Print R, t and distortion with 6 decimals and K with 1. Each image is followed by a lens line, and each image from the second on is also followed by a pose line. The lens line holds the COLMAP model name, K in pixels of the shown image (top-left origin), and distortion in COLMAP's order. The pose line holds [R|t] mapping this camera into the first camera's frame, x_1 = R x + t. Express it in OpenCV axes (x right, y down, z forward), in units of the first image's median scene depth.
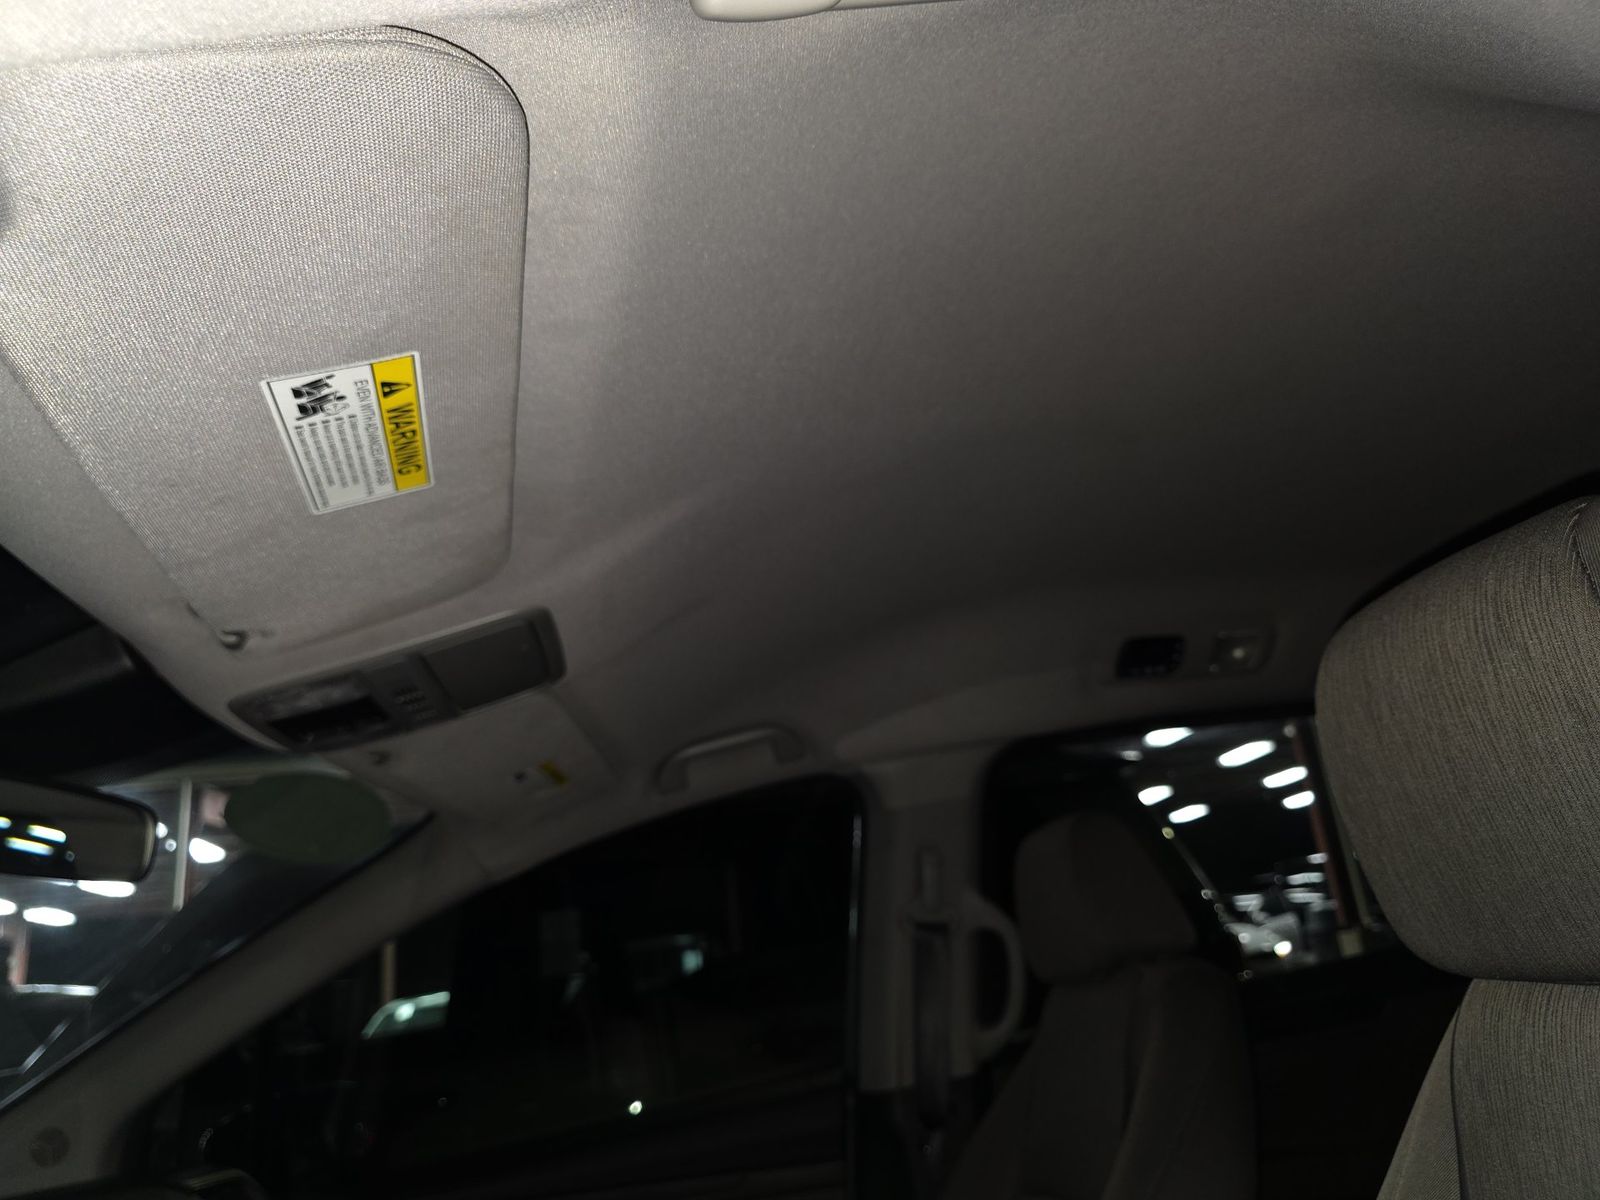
lens RADIAL K [[1083.3, 0, 800.1], [0, 1083.3, 600.4], [0, 0, 1]] dist [0.048732, -0.001193]
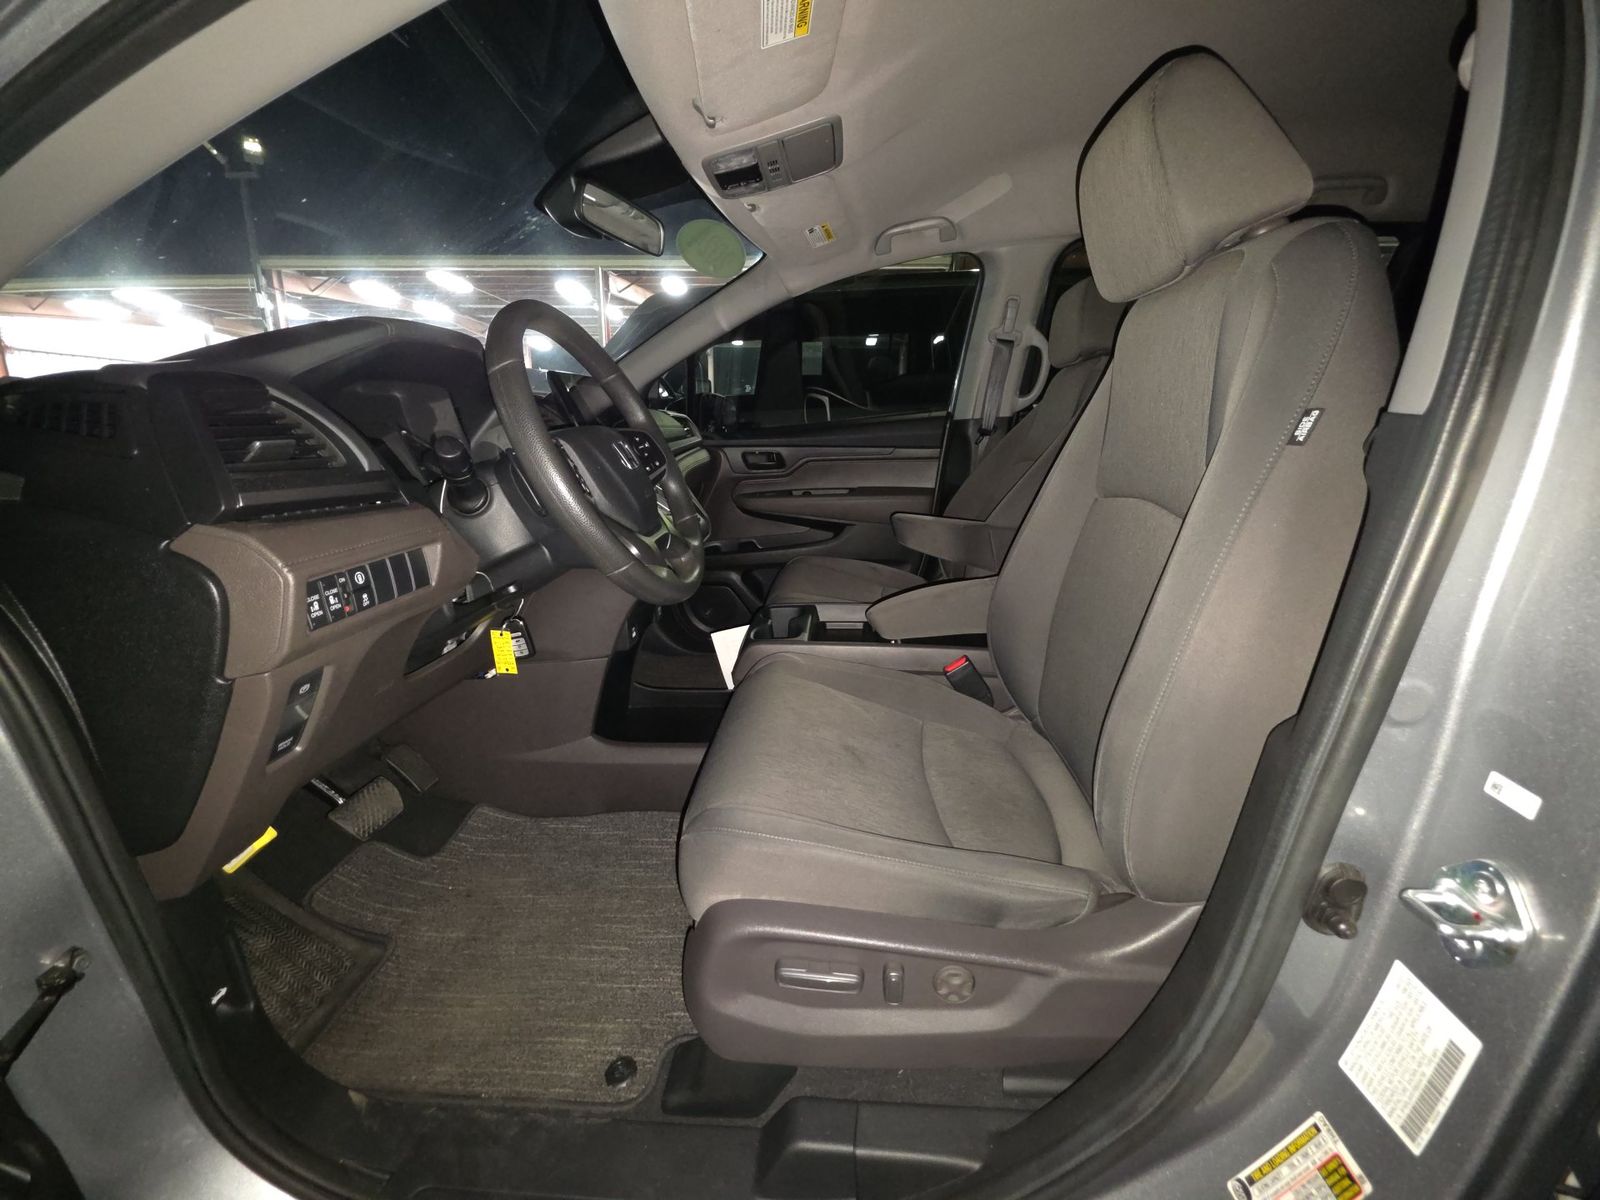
lens RADIAL K [[626.9, 0, 801.8], [0, 626.9, 599.0], [0, 0, 1]] dist [0.001406, 0.000114]
pose [[0.974492, 0.163193, -0.154057, 0.013308], [-0.042745, 0.808861, 0.586444, 0.028942], [0.220314, -0.564899, 0.795205, -0.255568]]
